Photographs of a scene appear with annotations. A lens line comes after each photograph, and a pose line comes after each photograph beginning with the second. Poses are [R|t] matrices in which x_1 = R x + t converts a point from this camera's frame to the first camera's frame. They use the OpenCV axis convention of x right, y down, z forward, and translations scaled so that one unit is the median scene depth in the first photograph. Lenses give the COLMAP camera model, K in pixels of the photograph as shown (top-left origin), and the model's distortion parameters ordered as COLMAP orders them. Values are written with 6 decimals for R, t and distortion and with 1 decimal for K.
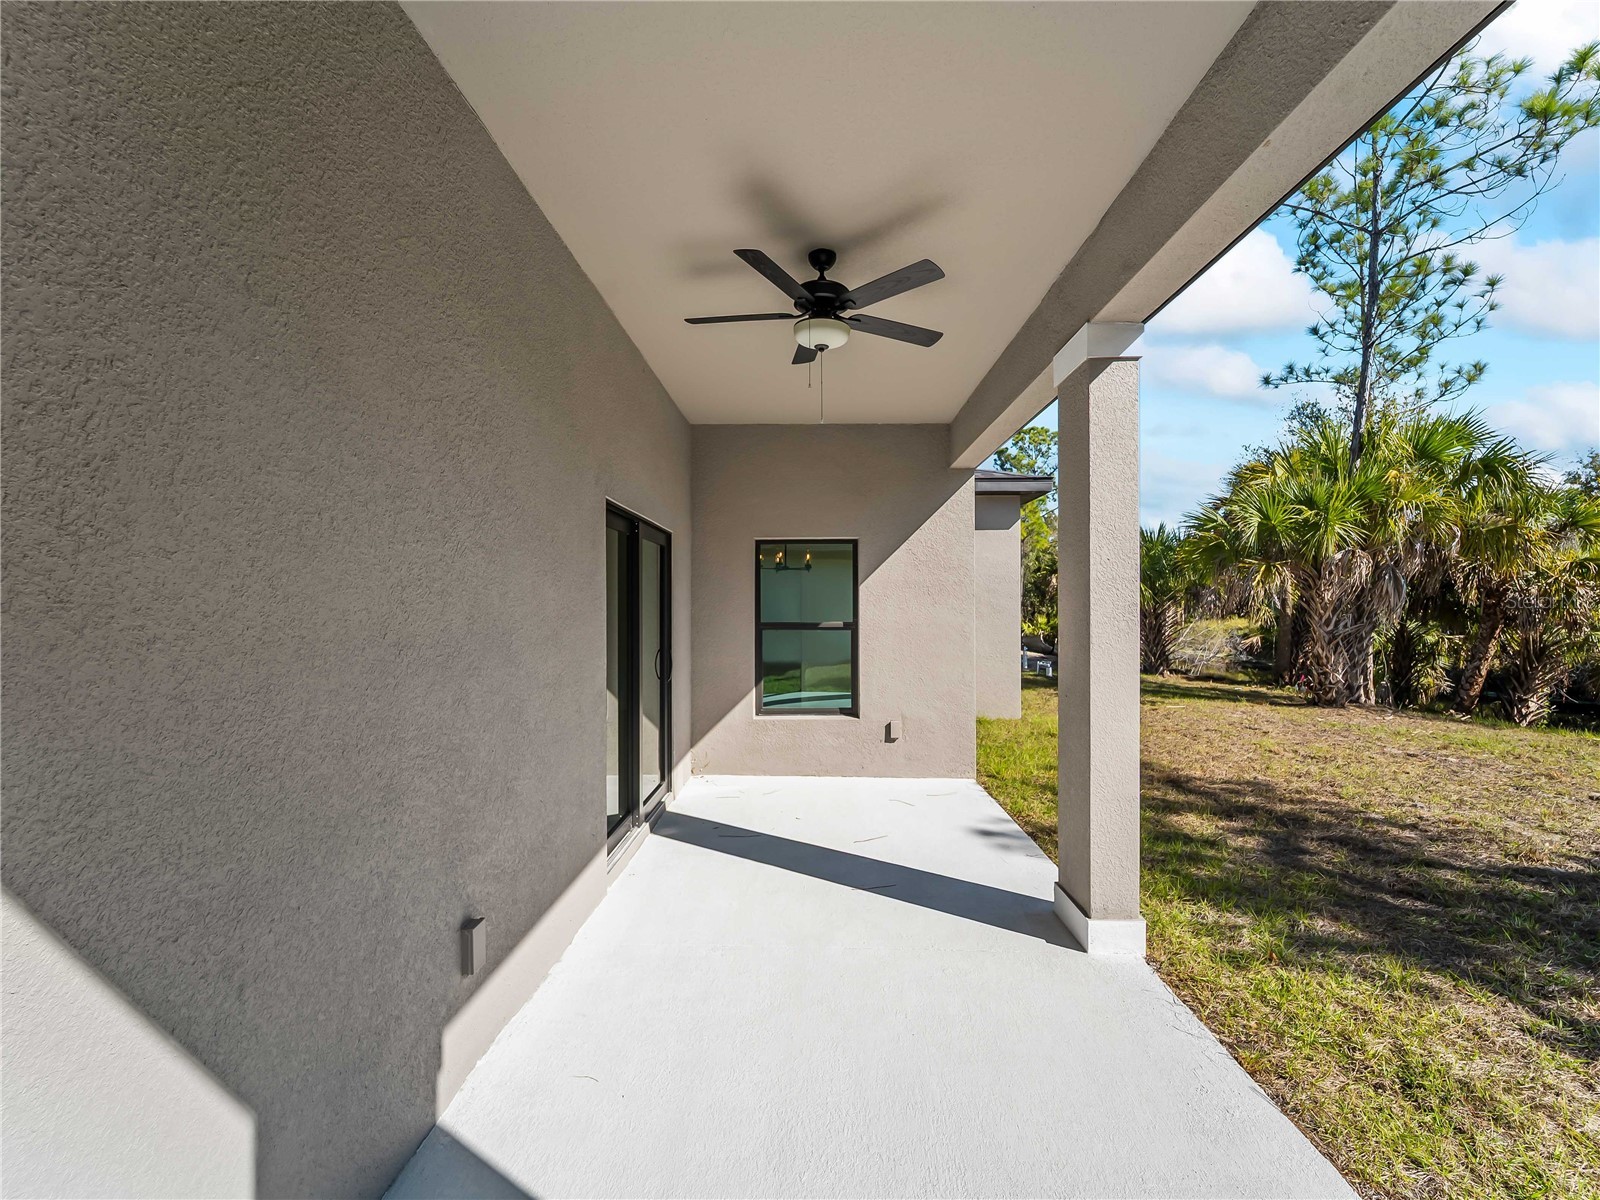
lens RADIAL K [[734.6, 0, 816.4], [0, 734.6, 597.4], [0, 0, 1]] dist [-0.008255, 0.000230]
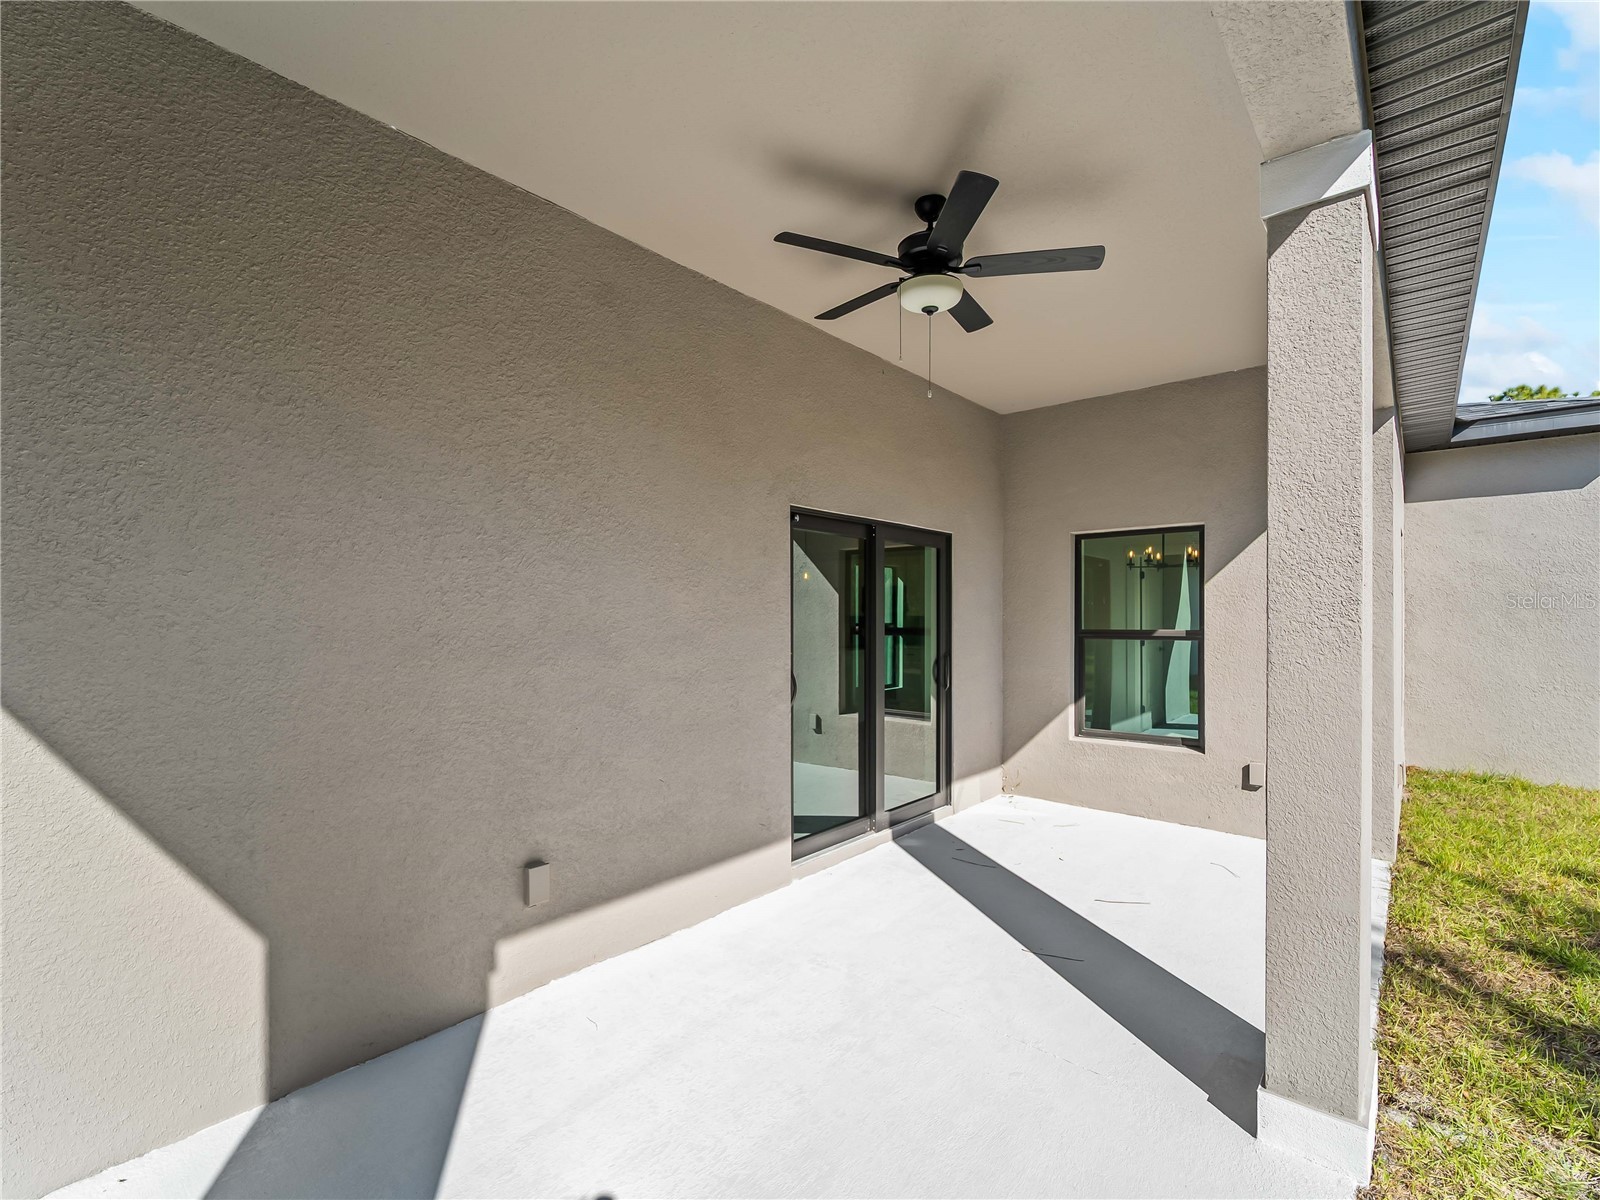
lens RADIAL K [[738.6, 0, 790.2], [0, 738.6, 608.9], [0, 0, 1]] dist [-0.001472, -0.000565]
pose [[0.764312, -0.005698, -0.644821, 0.749044], [0.008032, 0.999968, 0.000684, 0.019686], [0.644796, -0.005702, 0.764333, 0.373341]]
